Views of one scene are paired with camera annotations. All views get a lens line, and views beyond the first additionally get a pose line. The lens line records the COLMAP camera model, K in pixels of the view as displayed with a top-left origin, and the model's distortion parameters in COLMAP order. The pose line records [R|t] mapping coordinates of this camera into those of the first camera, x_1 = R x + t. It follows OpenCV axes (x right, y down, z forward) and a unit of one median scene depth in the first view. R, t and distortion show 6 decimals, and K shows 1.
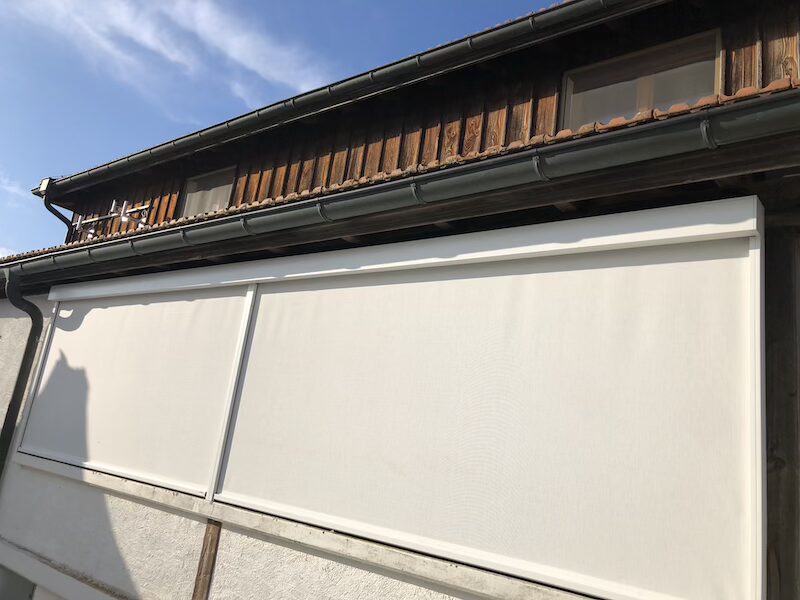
lens RADIAL K [[653.8, 0, 399.5], [0, 653.8, 304.4], [0, 0, 1]] dist [0.038550, -0.011592]
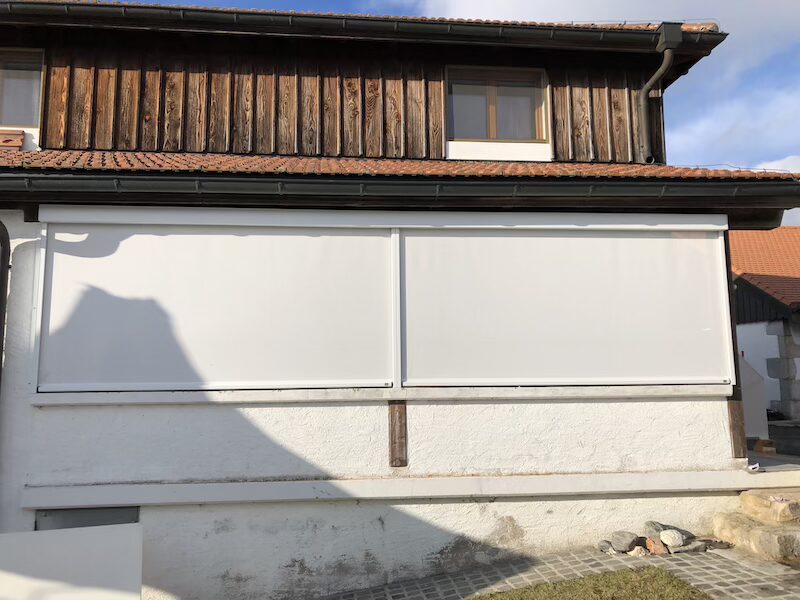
lens RADIAL K [[653.8, 0, 400.3], [0, 653.8, 295.3], [0, 0, 1]] dist [0.038550, -0.011592]
pose [[0.707468, -0.055217, 0.704585, -1.154669], [-0.053318, 0.989932, 0.131116, -0.070220], [-0.704731, -0.130327, 0.697401, 0.058377]]
